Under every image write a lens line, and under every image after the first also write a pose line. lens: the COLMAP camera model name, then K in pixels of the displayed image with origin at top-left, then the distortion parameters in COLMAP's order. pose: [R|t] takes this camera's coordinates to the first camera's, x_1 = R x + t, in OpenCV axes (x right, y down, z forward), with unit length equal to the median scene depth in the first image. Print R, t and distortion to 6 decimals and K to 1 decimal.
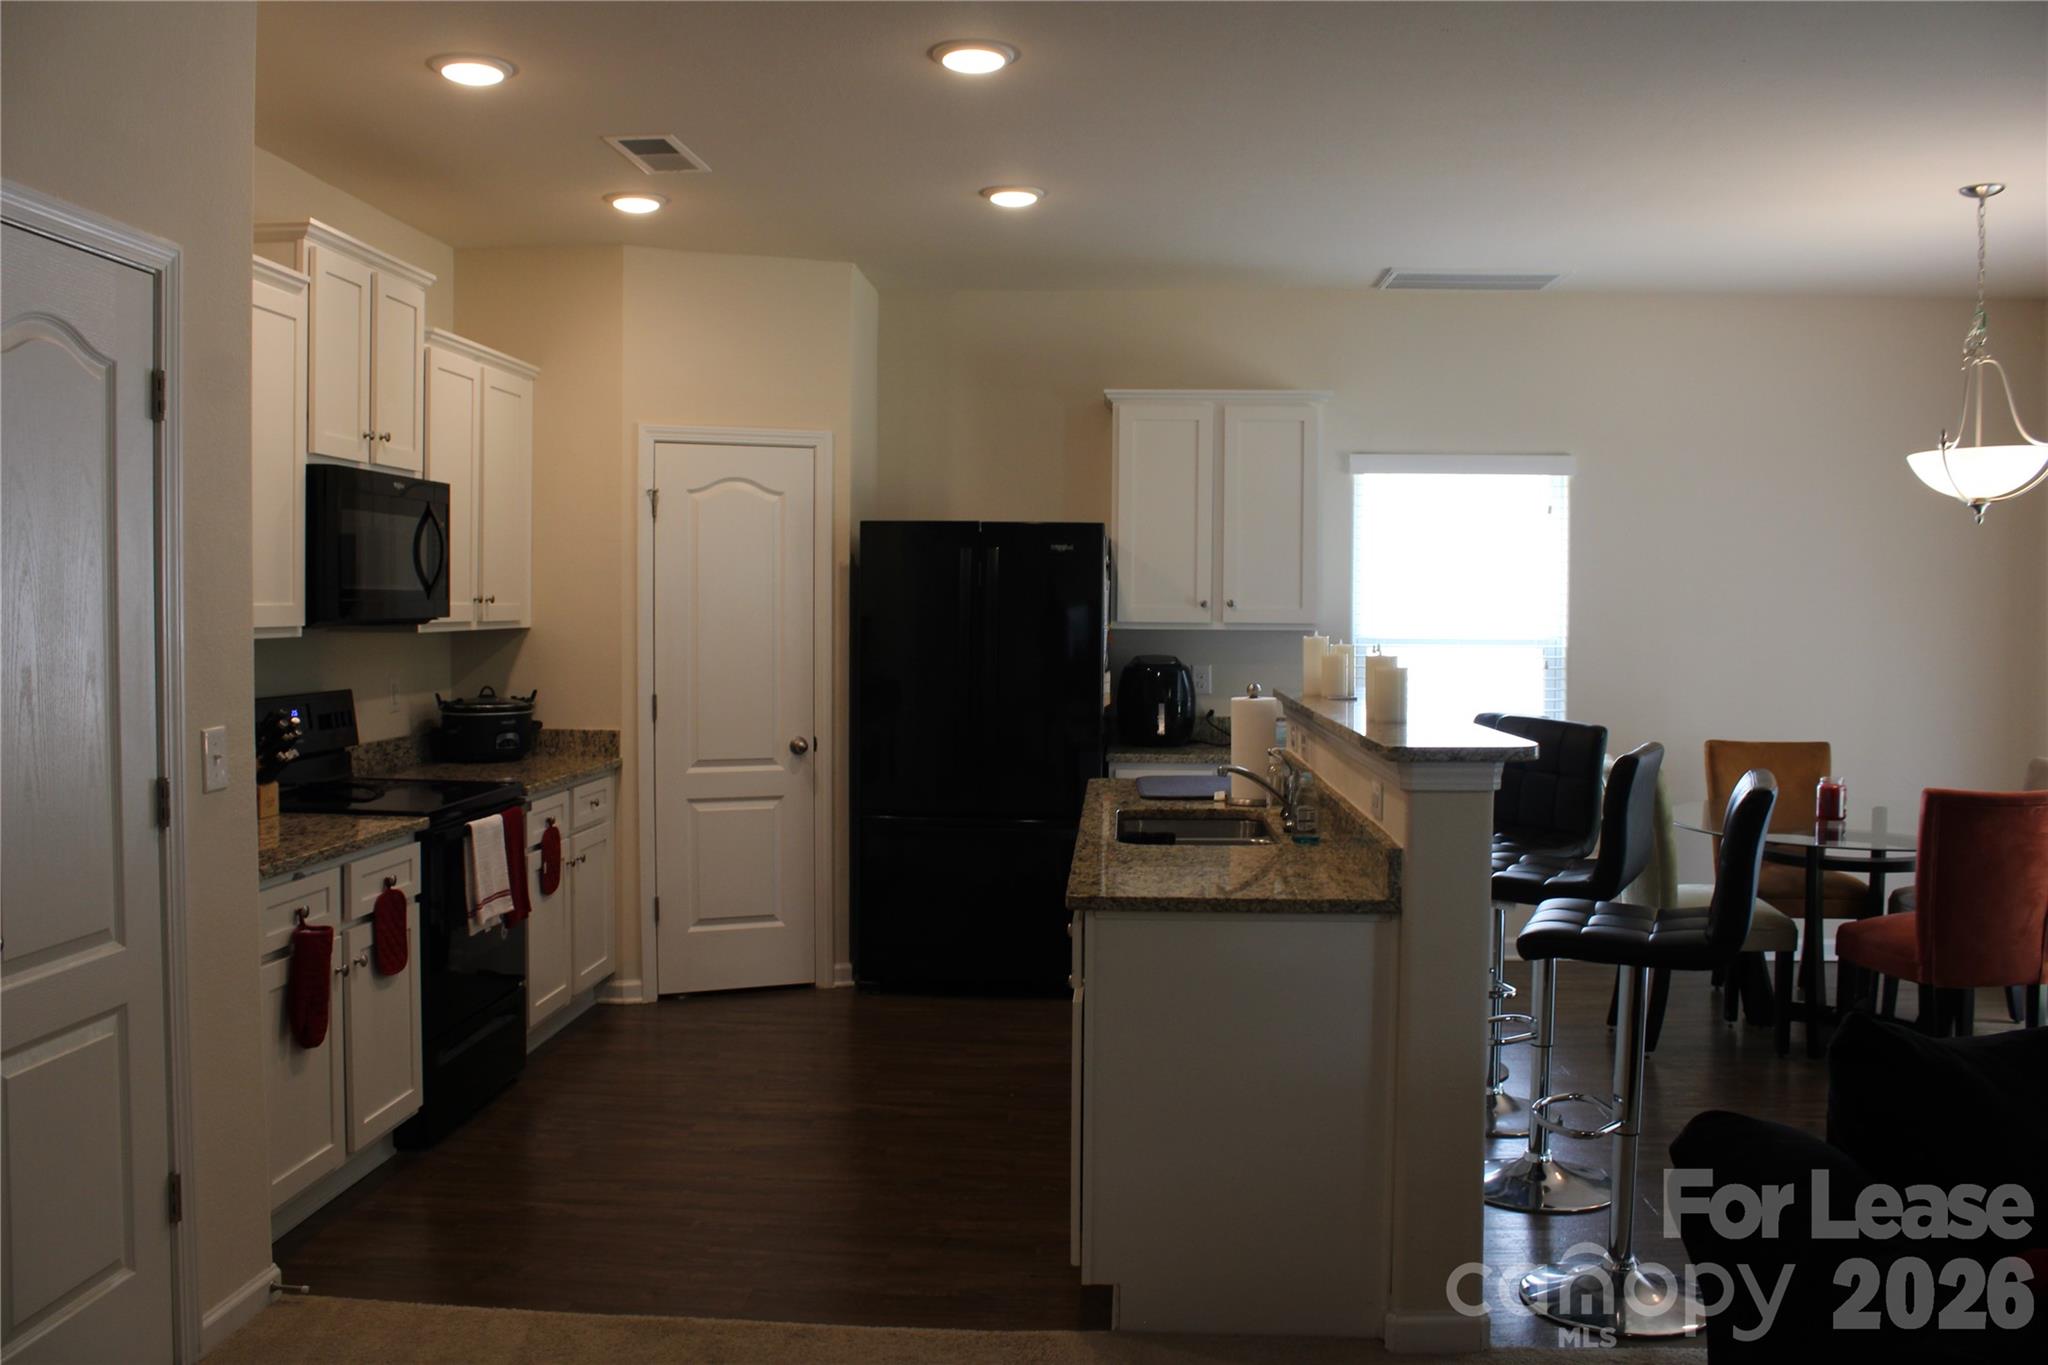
lens RADIAL K [[1698.3, 0, 1015.9], [0, 1698.3, 673.4], [0, 0, 1]] dist [-0.173873, 0.165238]
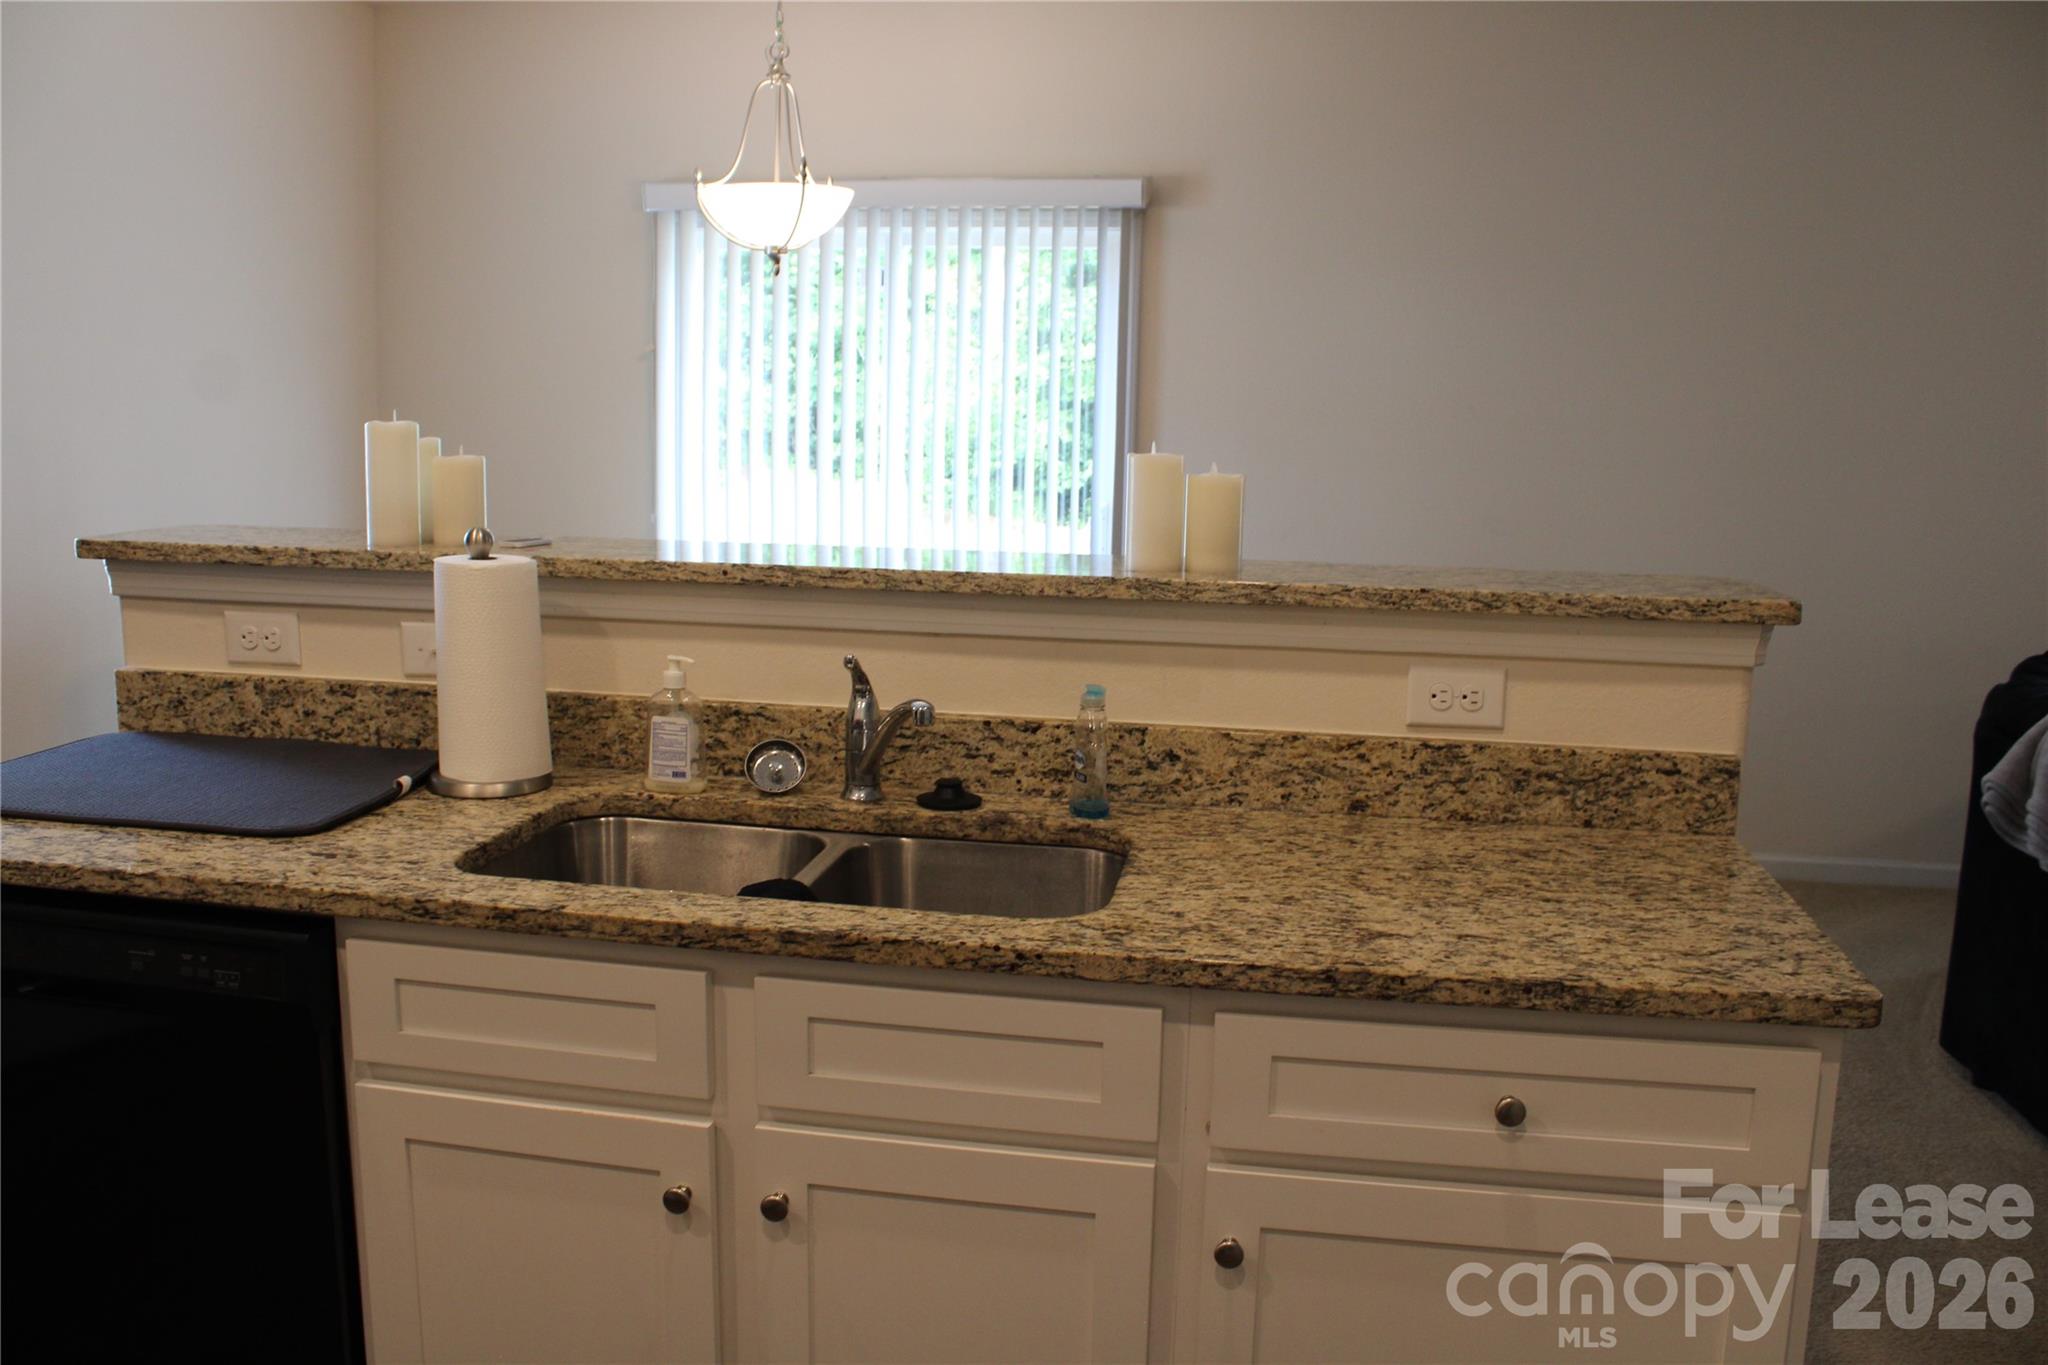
lens RADIAL K [[1698.3, 0, 1015.9], [0, 1698.3, 673.4], [0, 0, 1]] dist [-0.173873, 0.165238]
pose [[0.108818, -0.155642, 0.981802, -0.224810], [0.018771, 0.987812, 0.154514, -0.016939], [-0.993884, 0.001616, 0.110414, 0.640468]]
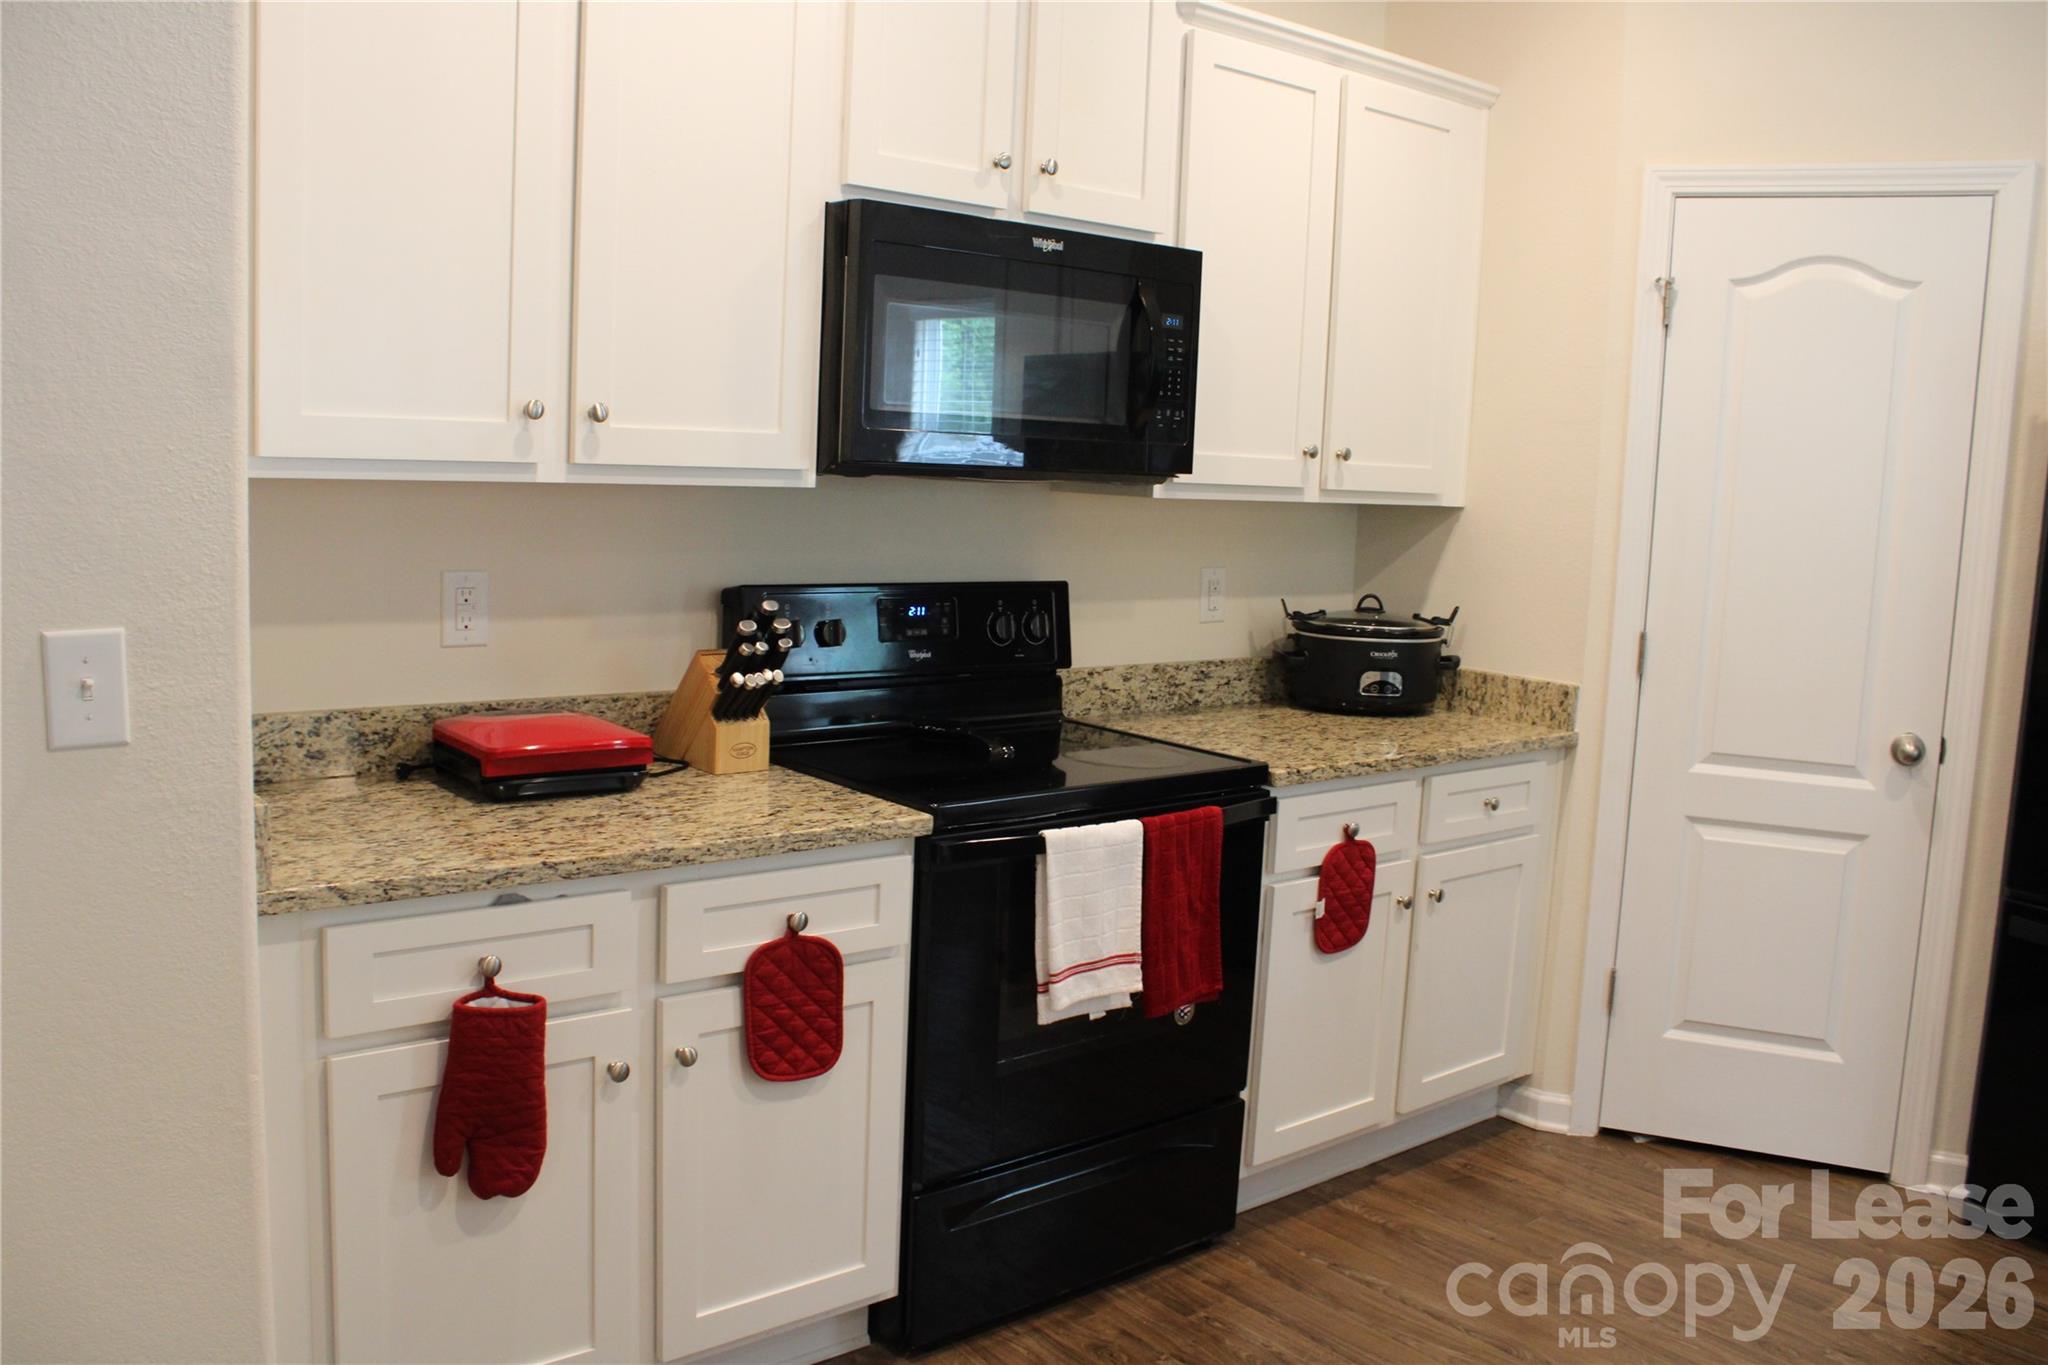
lens RADIAL K [[1698.3, 0, 1015.9], [0, 1698.3, 673.4], [0, 0, 1]] dist [-0.173873, 0.165238]
pose [[0.684821, 0.110365, -0.720305, 0.055248], [-0.065937, 0.993795, 0.089580, -0.010808], [0.725722, -0.013852, 0.687849, 0.452274]]
